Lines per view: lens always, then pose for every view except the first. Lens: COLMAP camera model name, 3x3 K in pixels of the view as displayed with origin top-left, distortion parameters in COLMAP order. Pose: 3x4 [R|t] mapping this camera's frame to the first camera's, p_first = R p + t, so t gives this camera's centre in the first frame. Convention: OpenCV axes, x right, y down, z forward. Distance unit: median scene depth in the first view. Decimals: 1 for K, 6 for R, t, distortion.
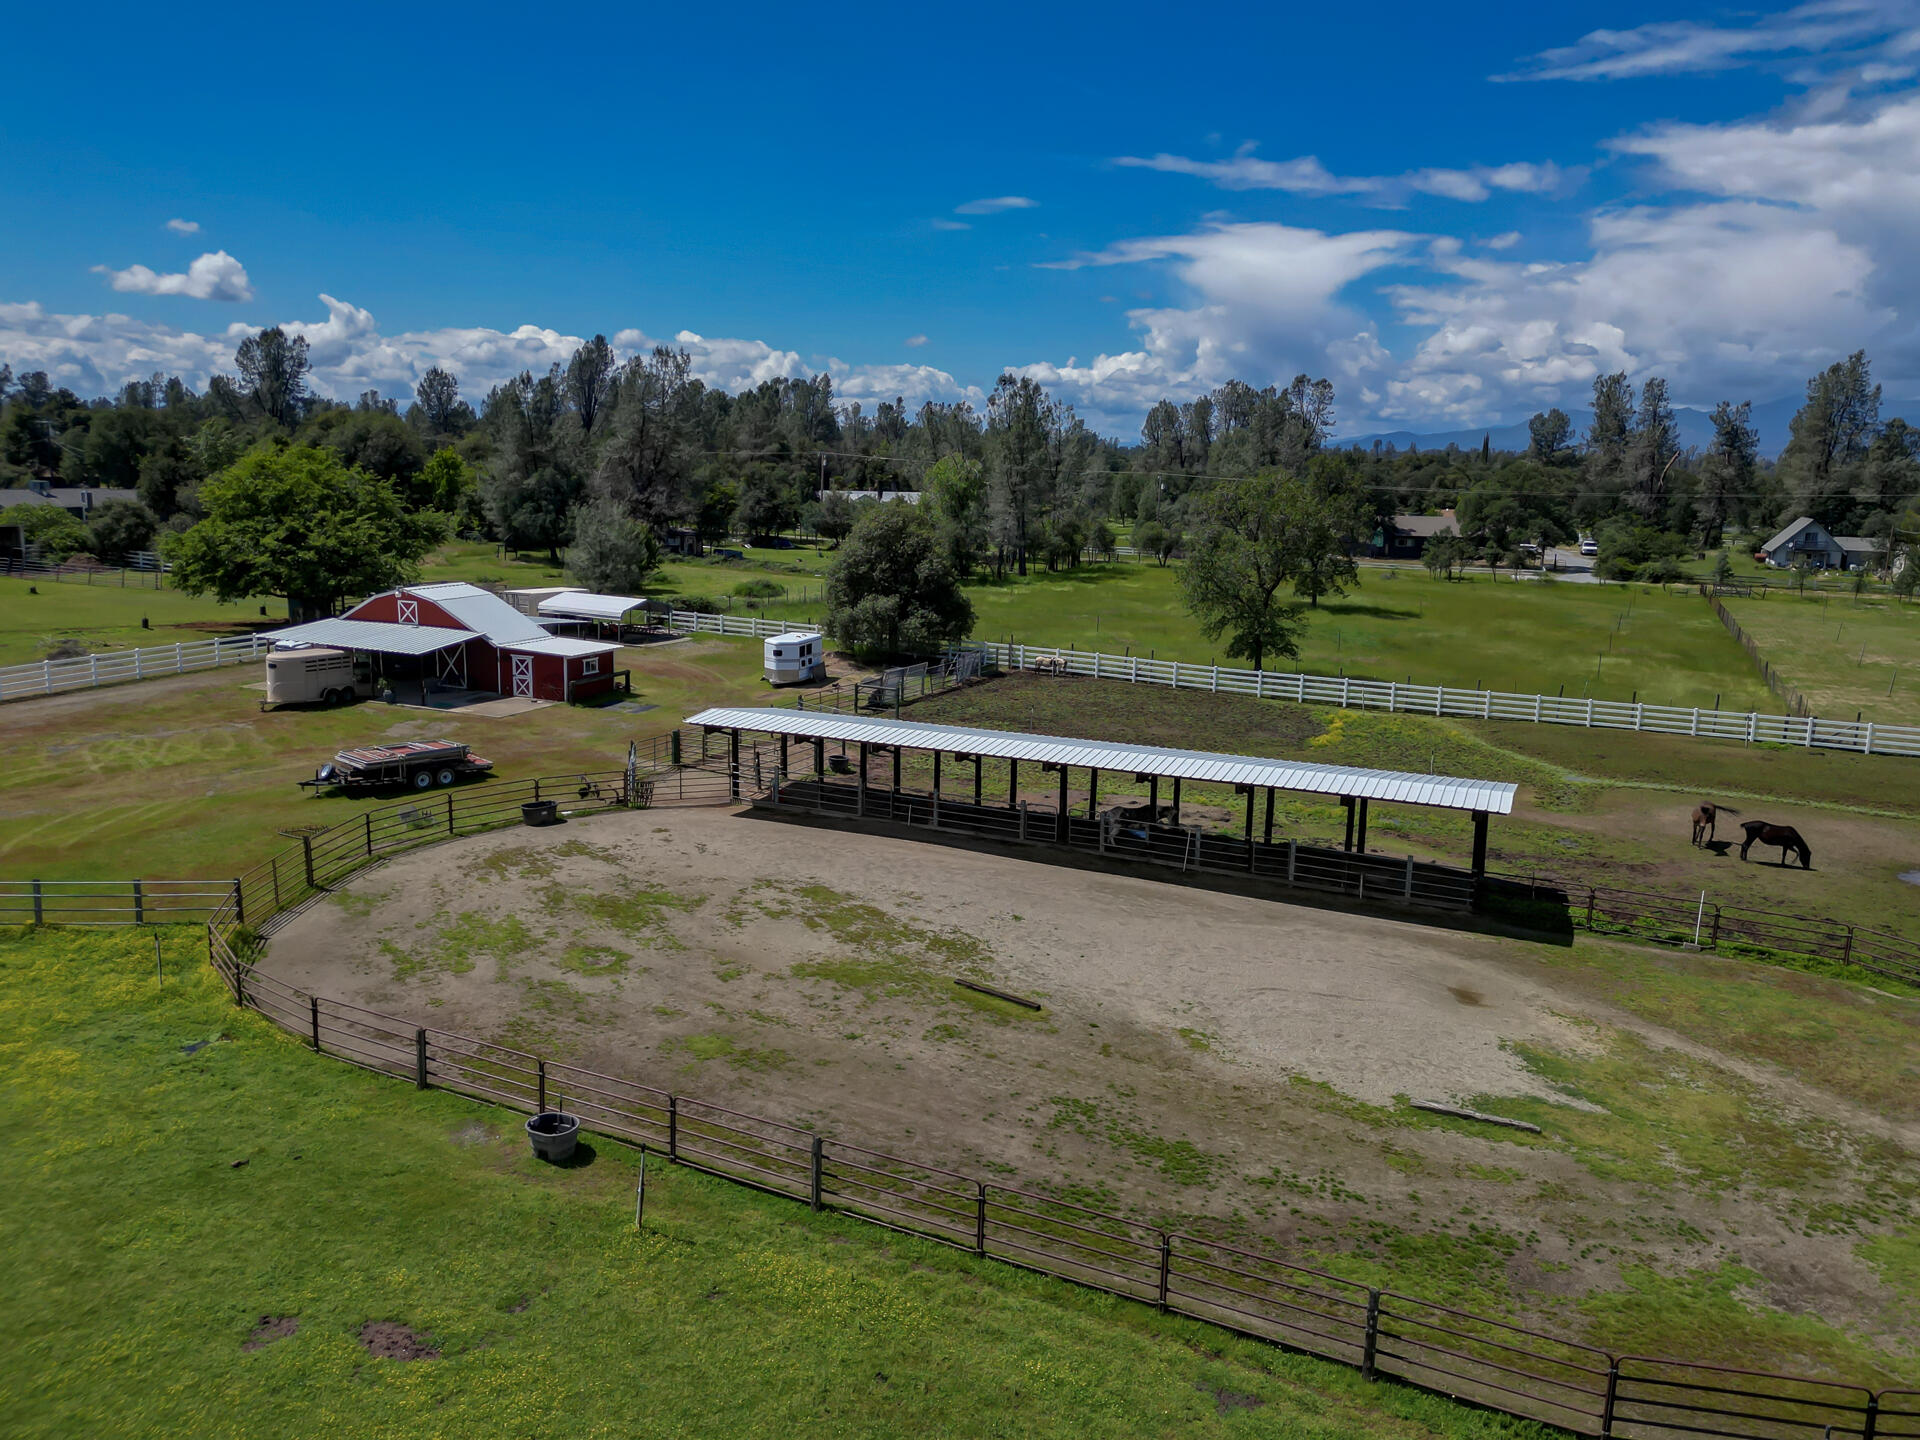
lens RADIAL K [[1379.8, 0, 955.6], [0, 1379.8, 725.7], [0, 0, 1]] dist [0.099218, -0.070579]
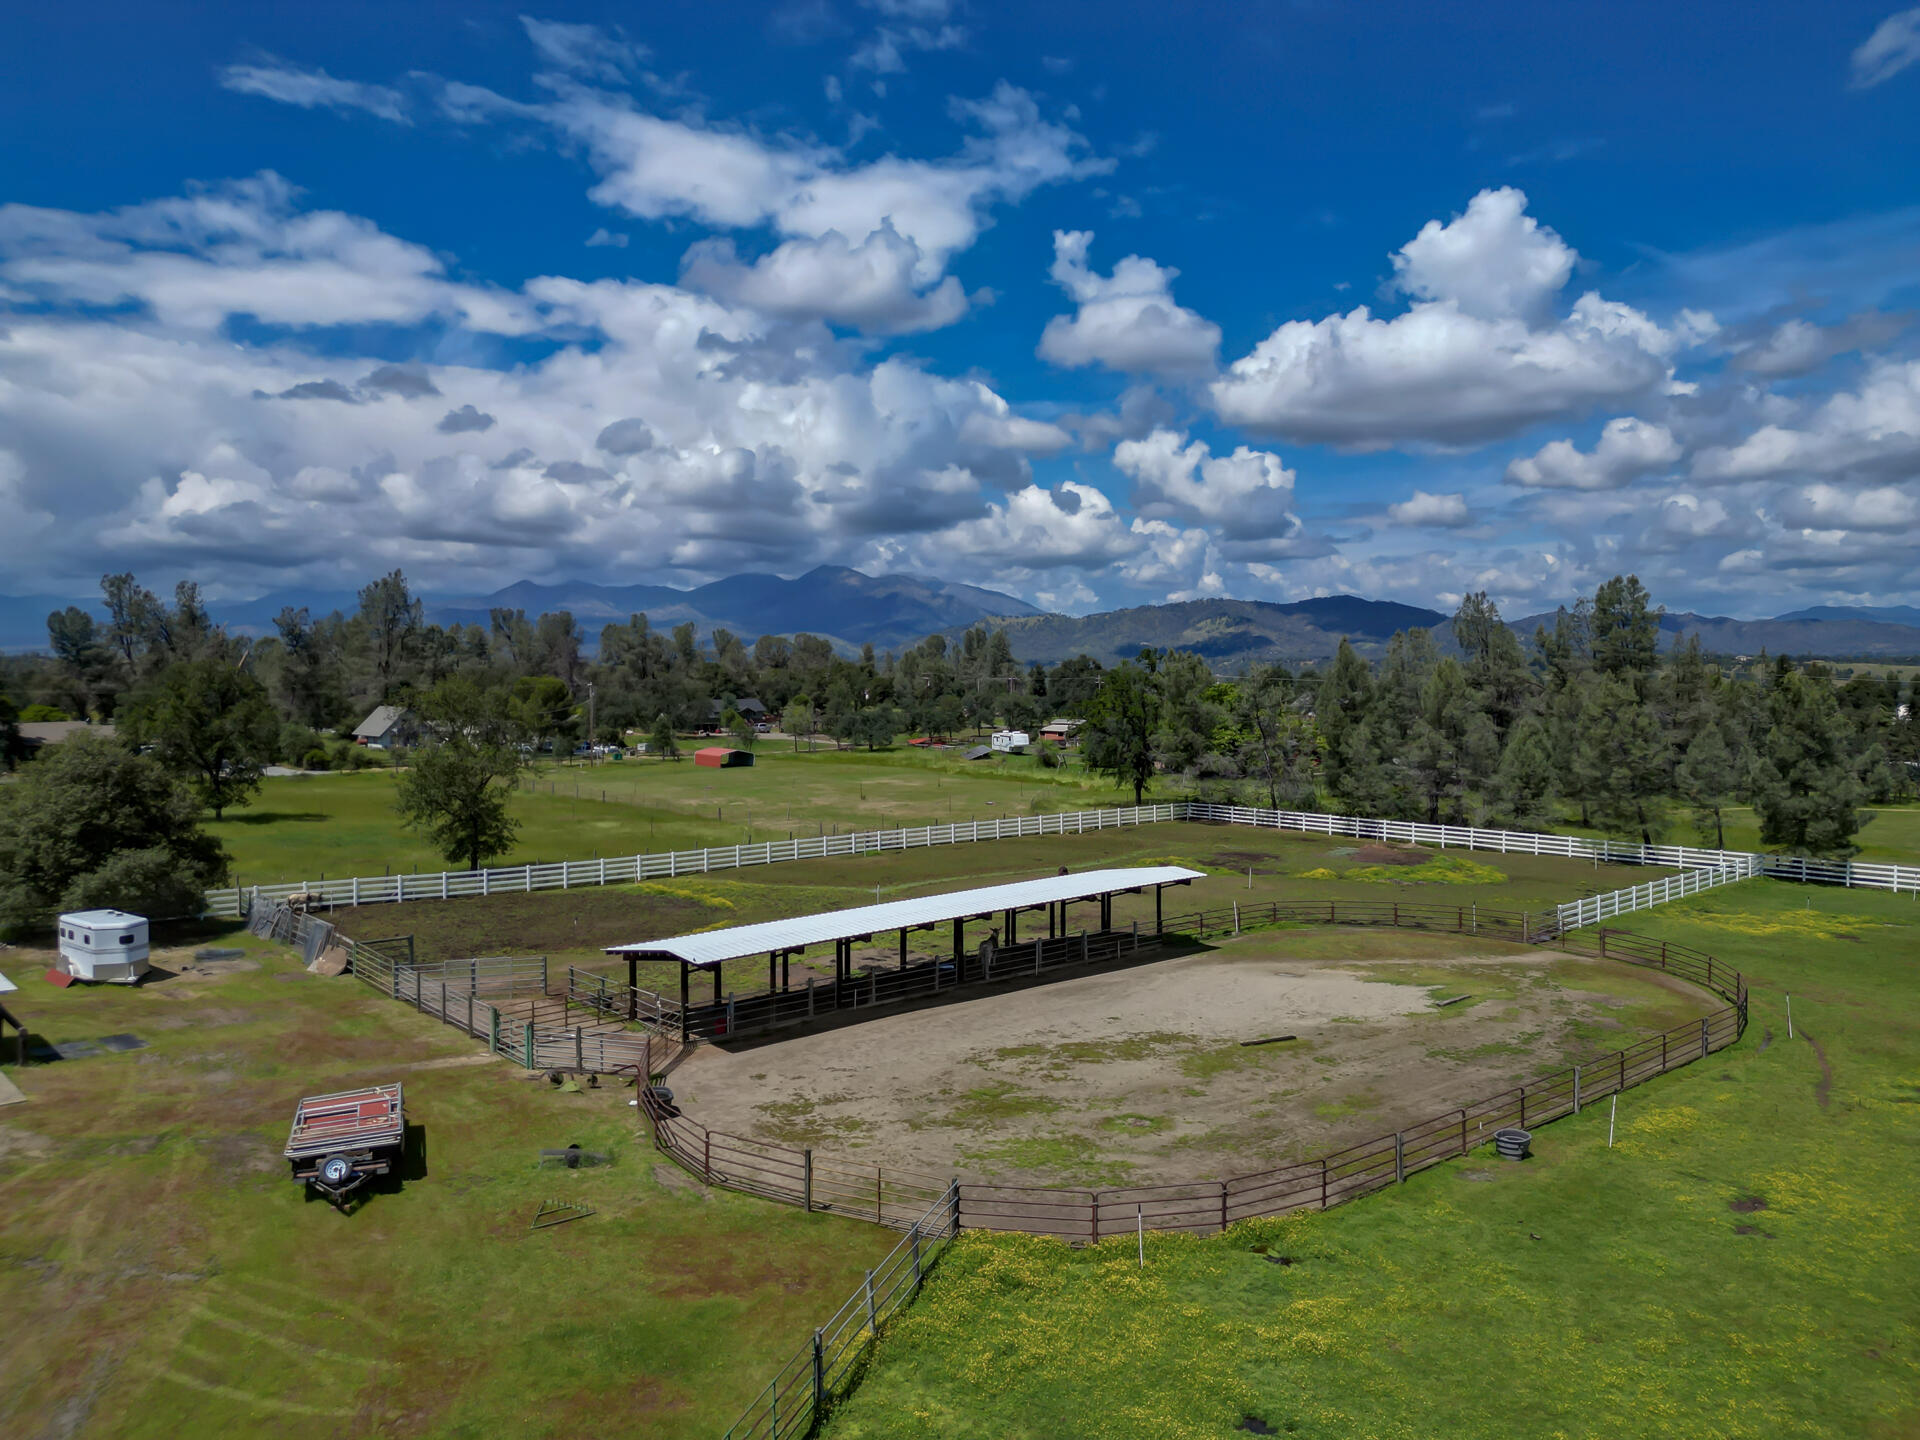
lens RADIAL K [[1329.0, 0, 955.8], [0, 1329.0, 735.4], [0, 0, 1]] dist [0.077964, -0.058405]
pose [[0.404510, -0.067238, 0.912058, -0.502099], [0.179829, 0.983671, -0.007240, -0.062481], [-0.896679, 0.166943, 0.409996, 0.245984]]
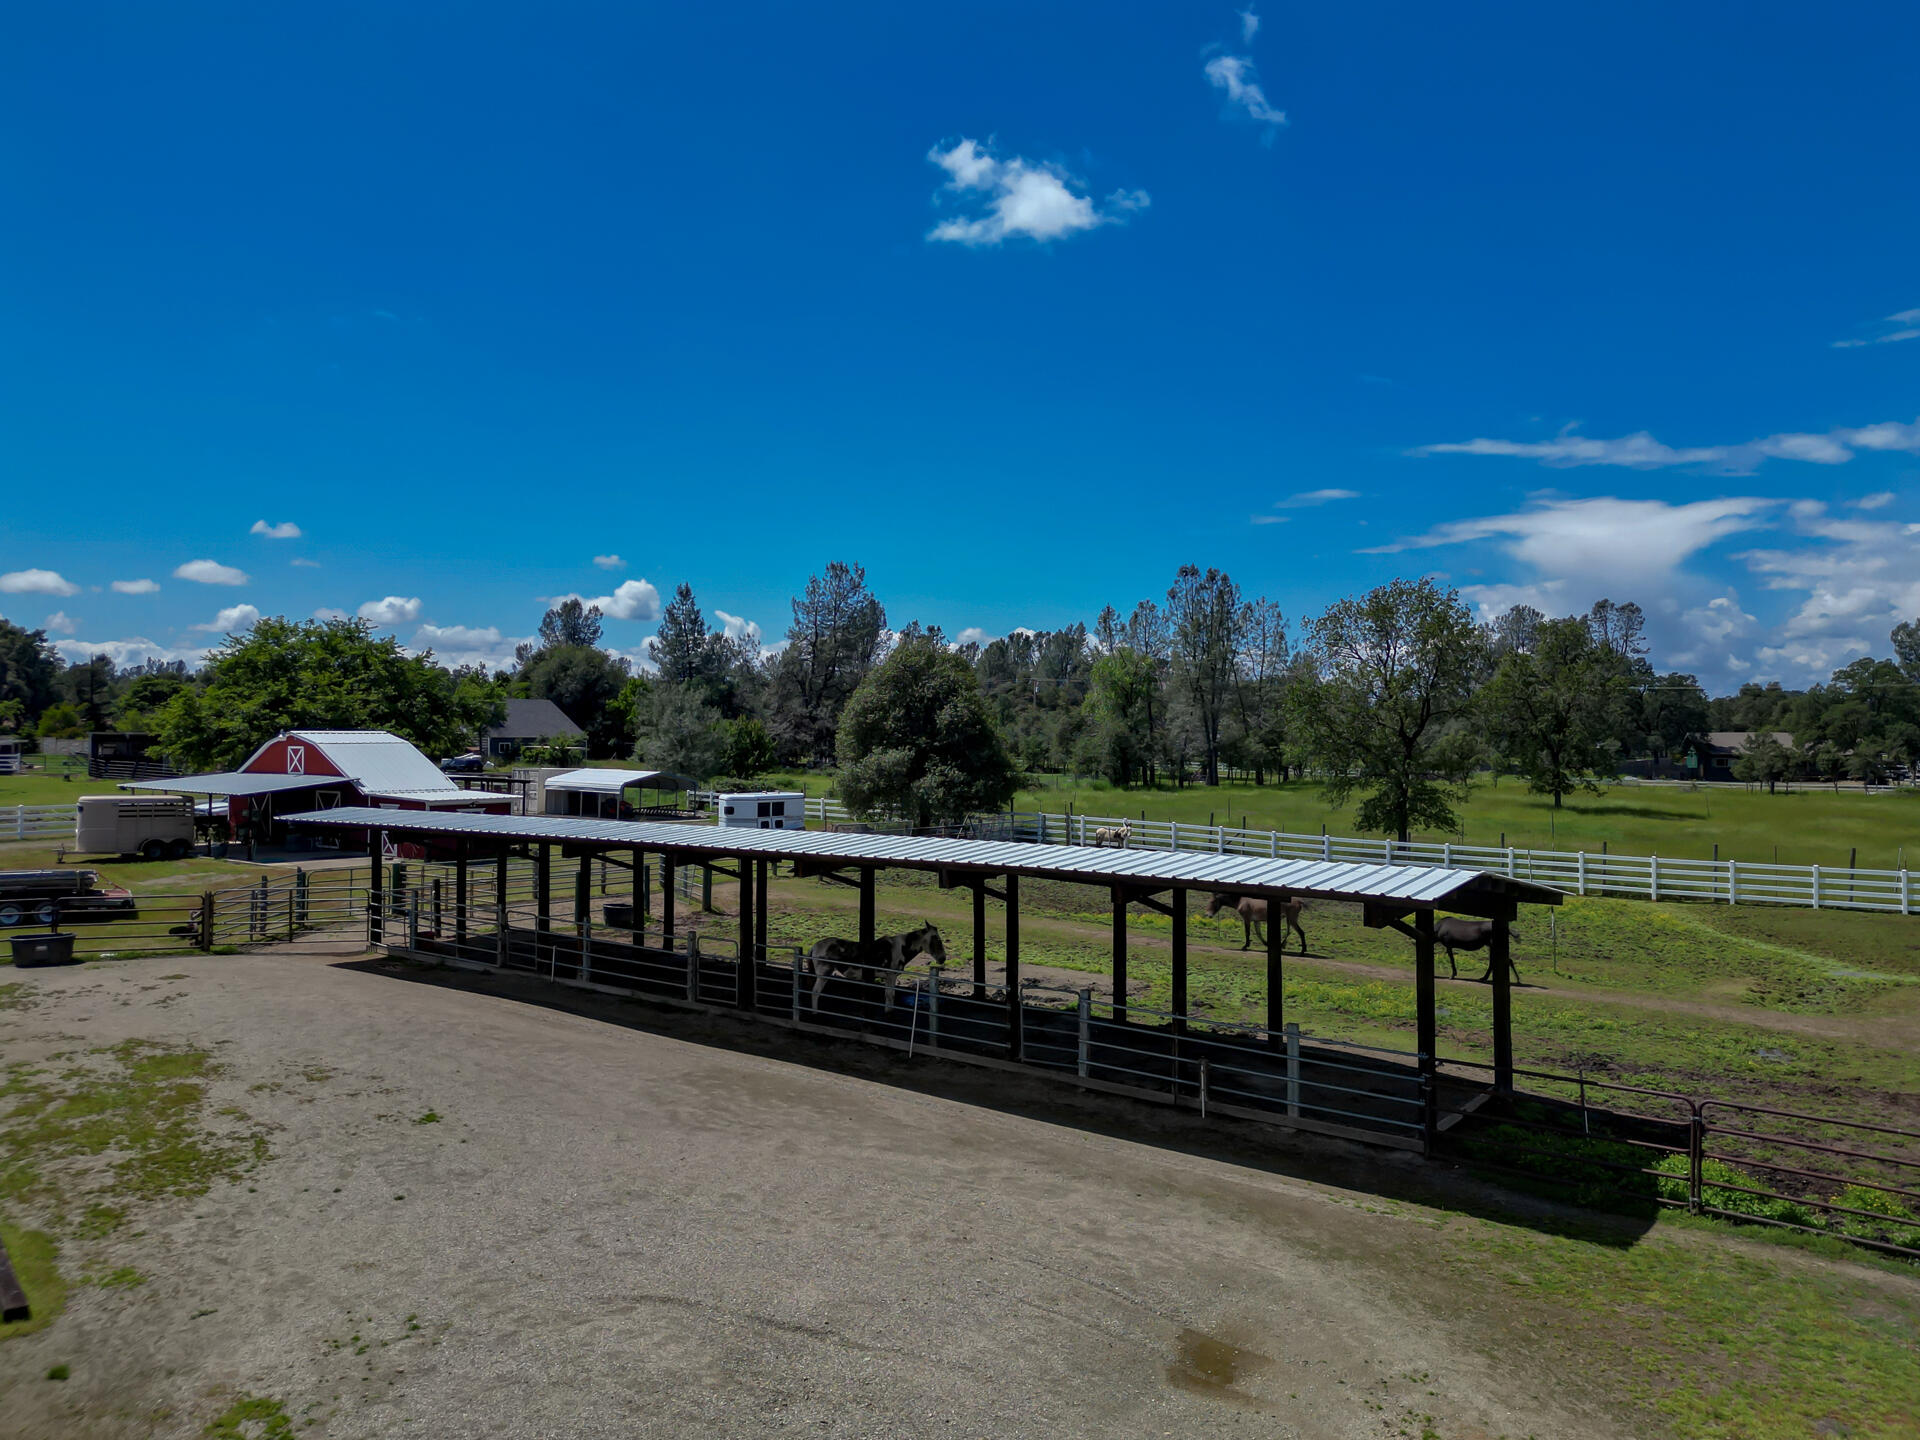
lens RADIAL K [[1355.5, 0, 961.7], [0, 1355.5, 712.2], [0, 0, 1]] dist [0.082494, -0.054080]
pose [[0.973360, -0.024397, -0.227982, 0.148699], [-0.023528, 0.978446, -0.205158, 0.040247], [0.228073, 0.205057, 0.951806, 0.236840]]
